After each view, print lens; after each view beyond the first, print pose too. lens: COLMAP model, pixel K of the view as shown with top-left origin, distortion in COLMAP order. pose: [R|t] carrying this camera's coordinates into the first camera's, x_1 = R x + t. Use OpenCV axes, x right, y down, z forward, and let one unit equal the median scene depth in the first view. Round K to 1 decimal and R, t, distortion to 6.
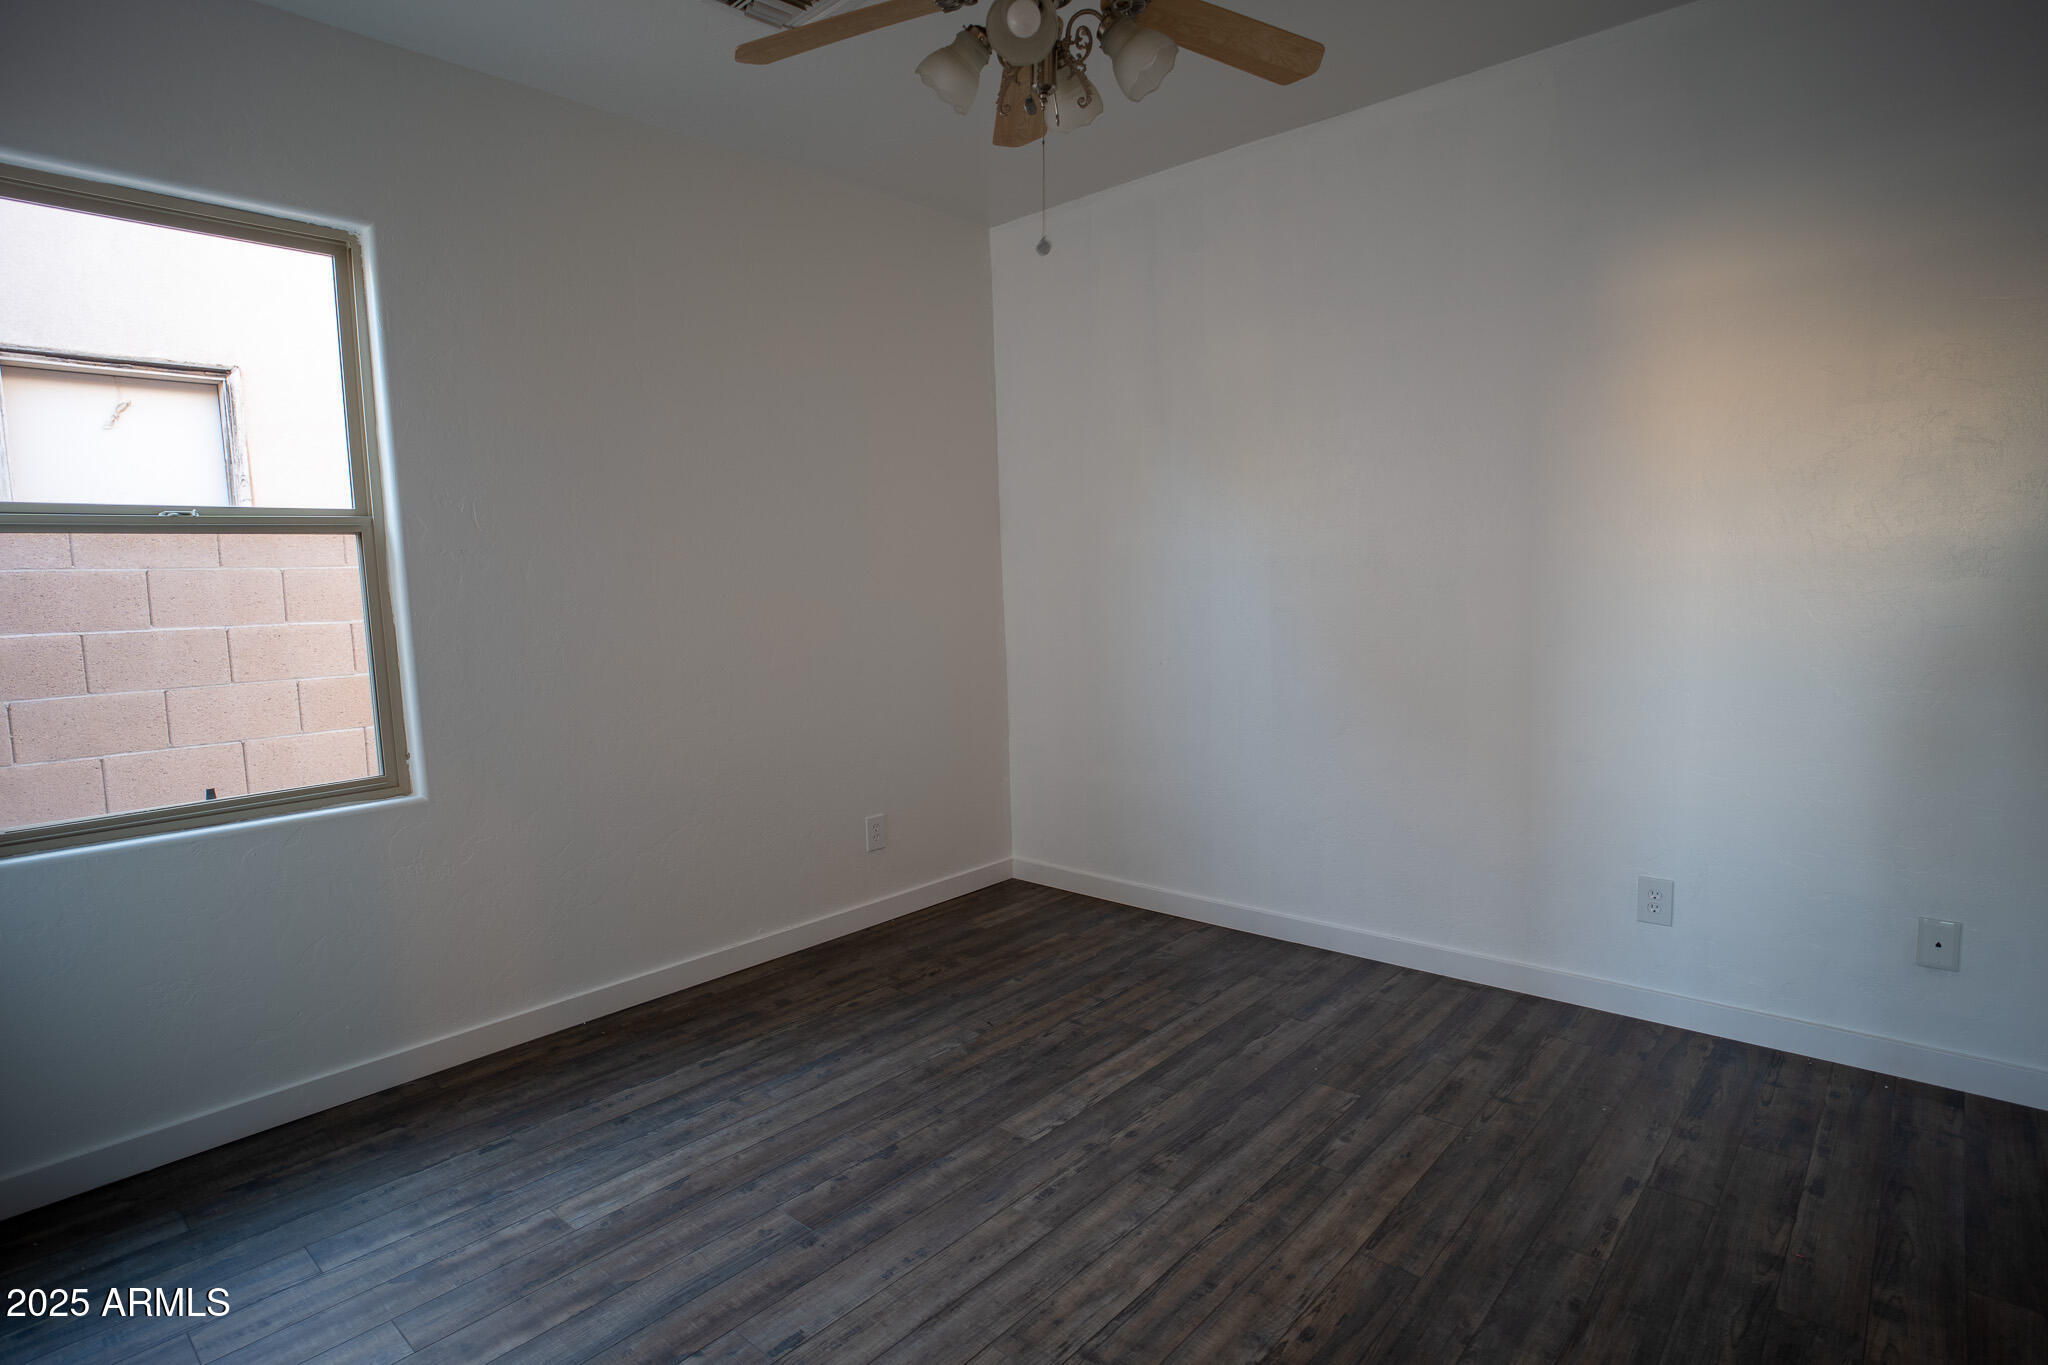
lens RADIAL K [[1062.6, 0, 1024.0], [0, 1062.6, 682.5], [0, 0, 1]] dist [-0.058616, 0.030074]
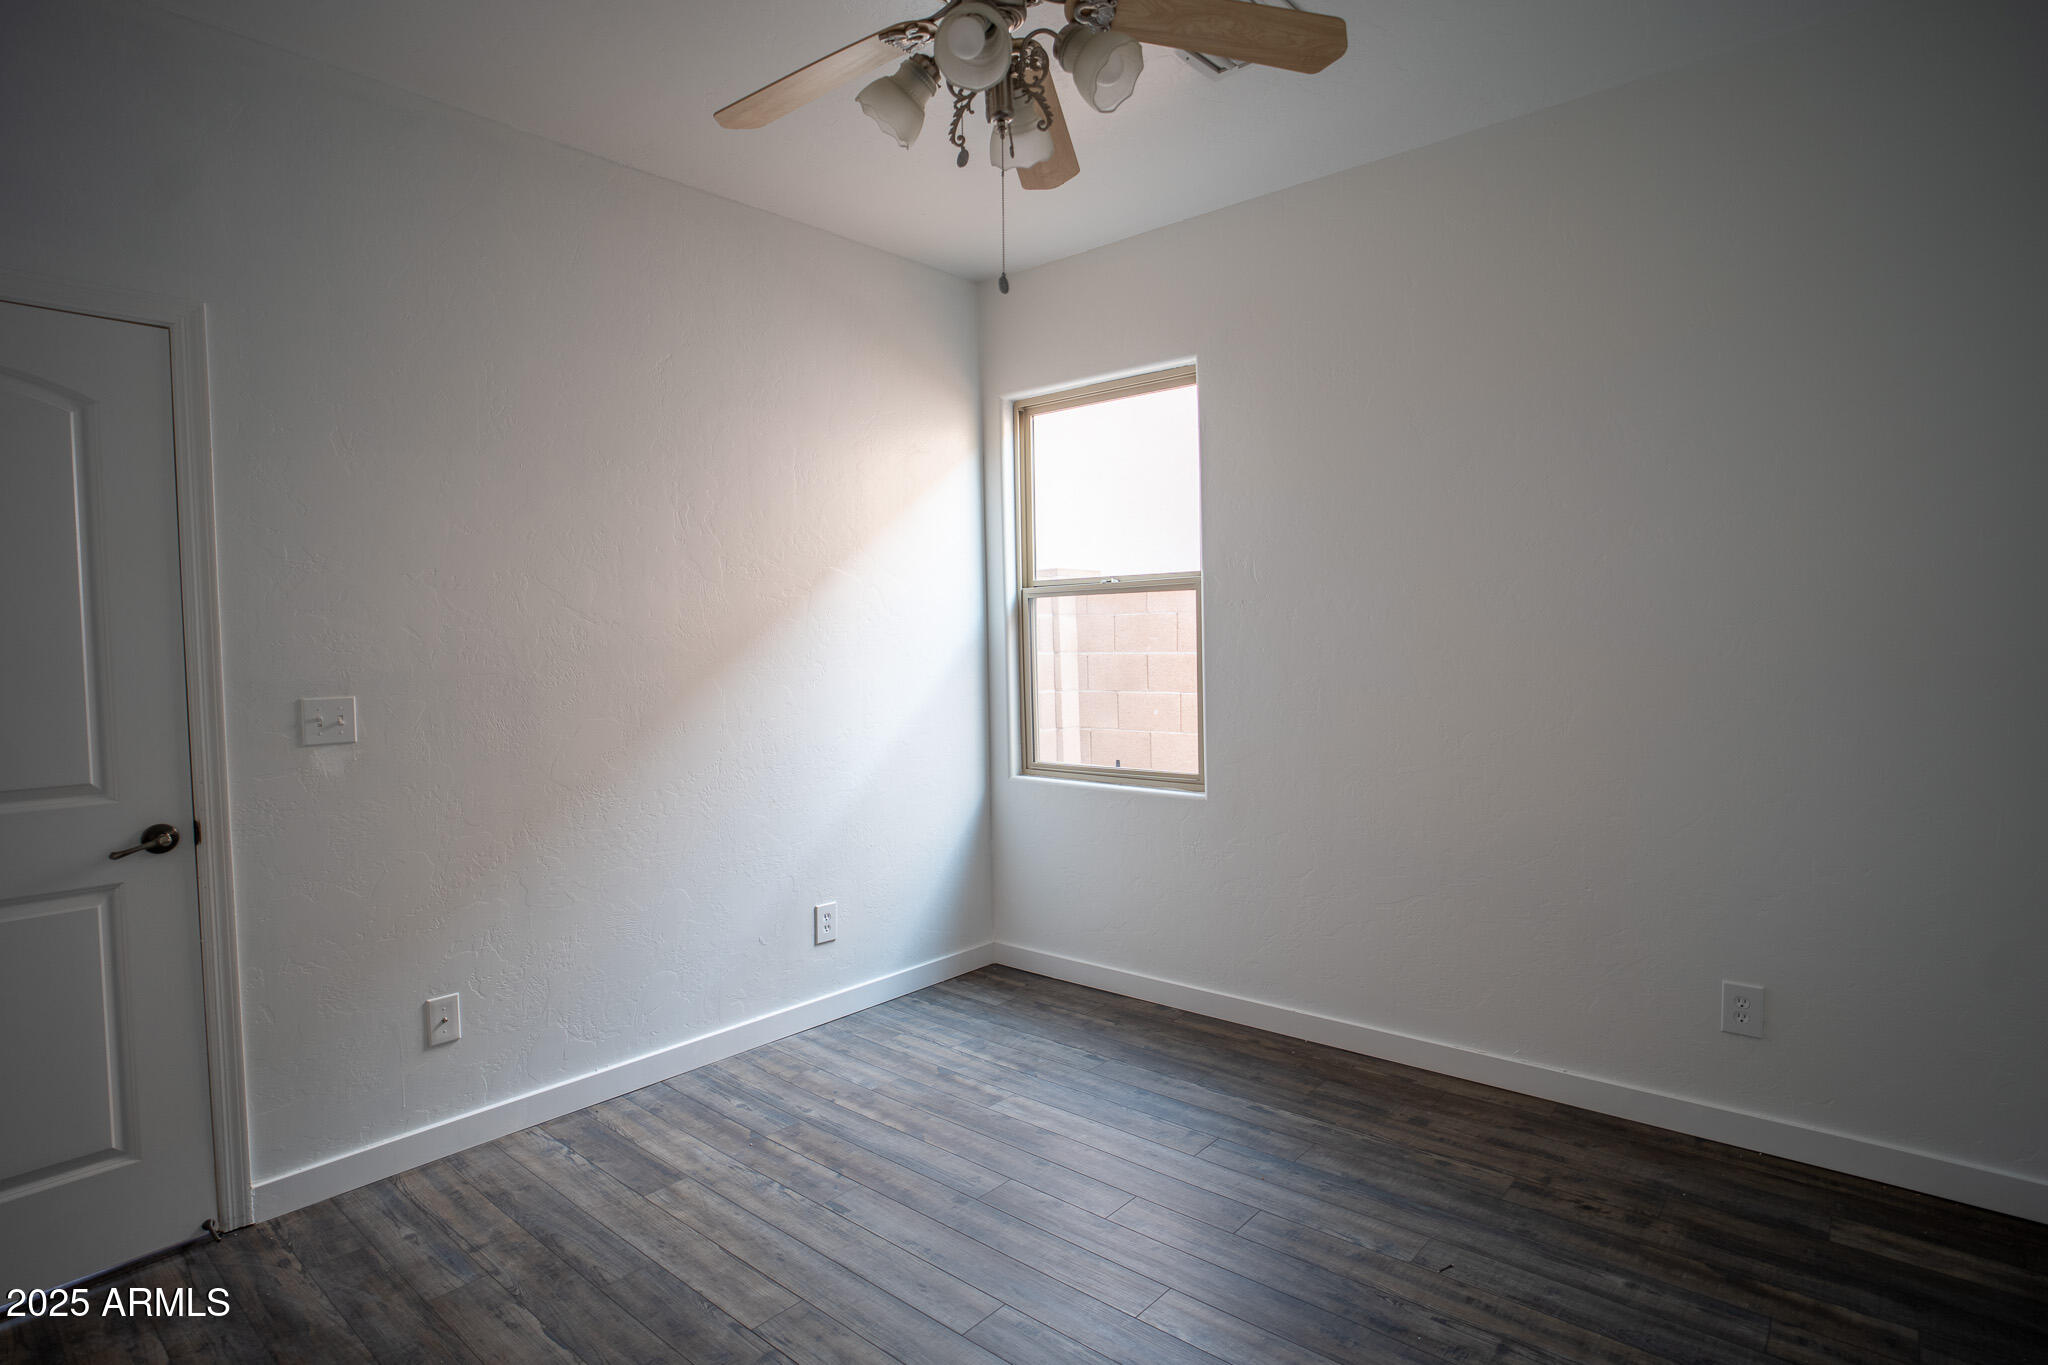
lens RADIAL K [[1062.6, 0, 1024.0], [0, 1062.6, 682.5], [0, 0, 1]] dist [-0.058616, 0.030074]
pose [[0.019331, 0.075229, -0.996979, 0.707132], [-0.084307, 0.993736, 0.073350, -0.105603], [0.996252, 0.082634, 0.025552, 0.752133]]
